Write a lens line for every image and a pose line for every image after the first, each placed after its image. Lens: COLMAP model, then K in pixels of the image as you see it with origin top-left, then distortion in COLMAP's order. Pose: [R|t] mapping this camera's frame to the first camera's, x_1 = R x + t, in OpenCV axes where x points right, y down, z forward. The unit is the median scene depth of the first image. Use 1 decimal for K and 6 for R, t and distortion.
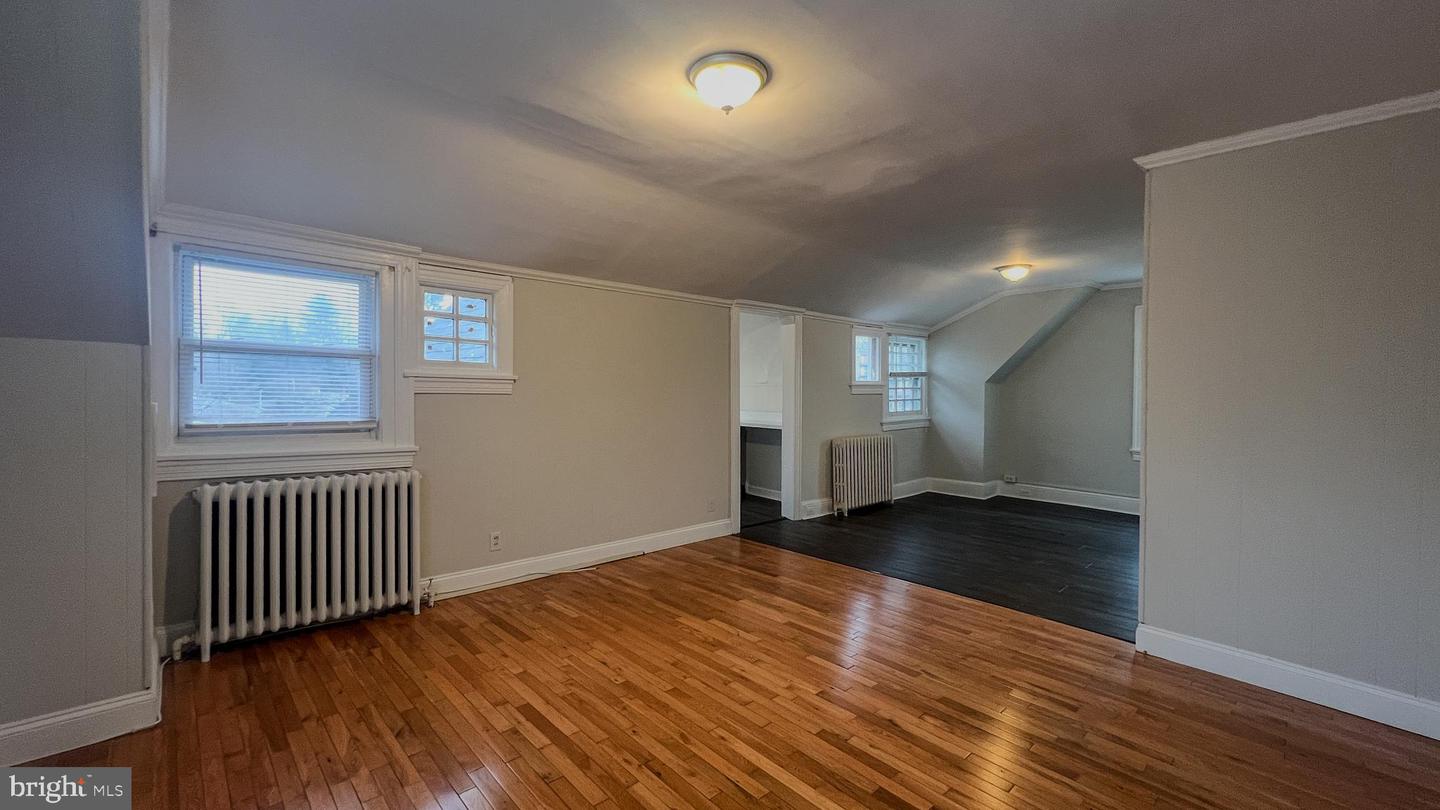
lens RADIAL K [[566.0, 0, 762.1], [0, 566.0, 398.3], [0, 0, 1]] dist [0.000868, 0.000060]
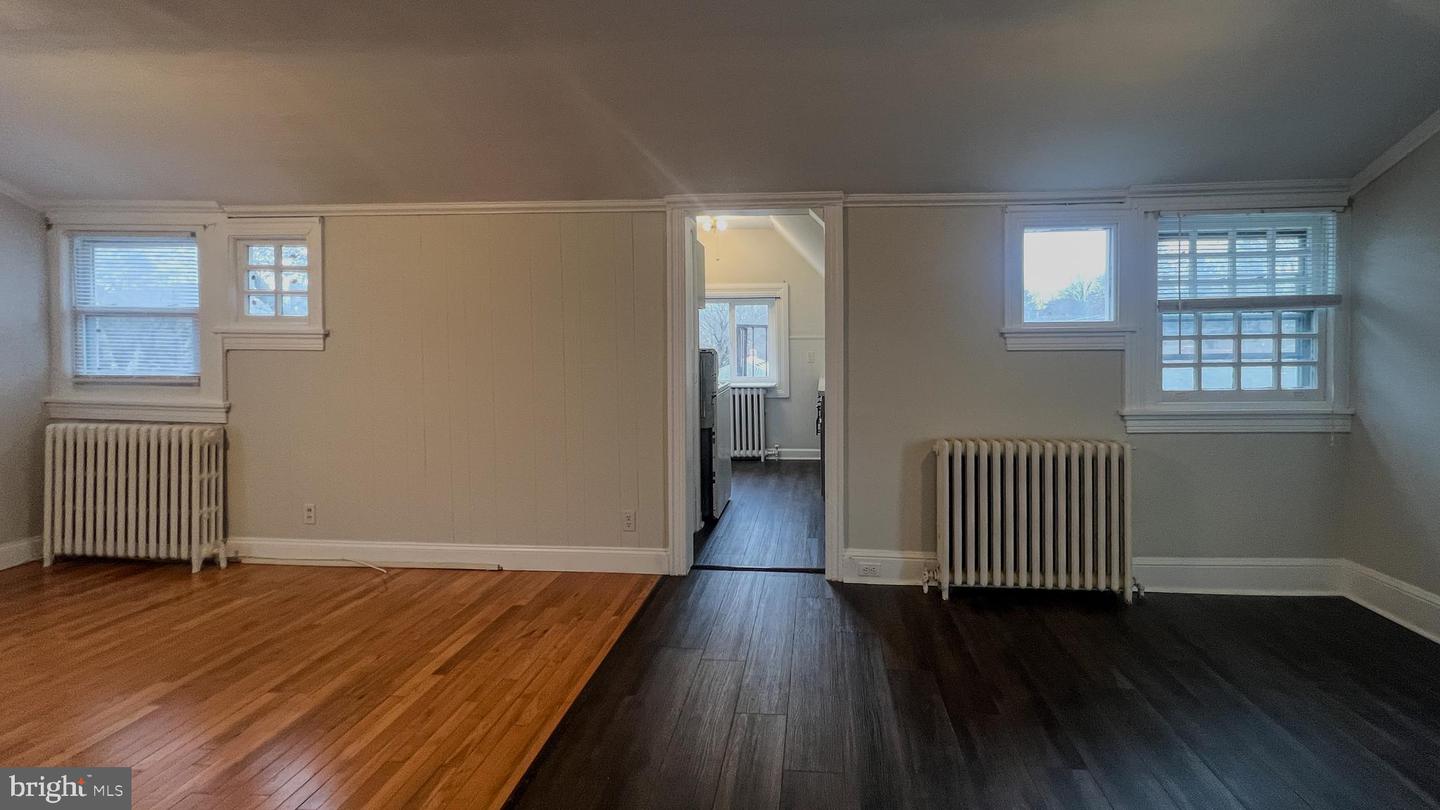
lens RADIAL K [[601.9, 0, 785.2], [0, 601.9, 365.2], [0, 0, 1]] dist [-0.000742, 0.000021]
pose [[0.667555, 0.012851, -0.744449, 0.710358], [-0.005307, 0.999908, 0.012502, -0.000069], [0.744541, -0.004395, 0.667562, 0.882948]]
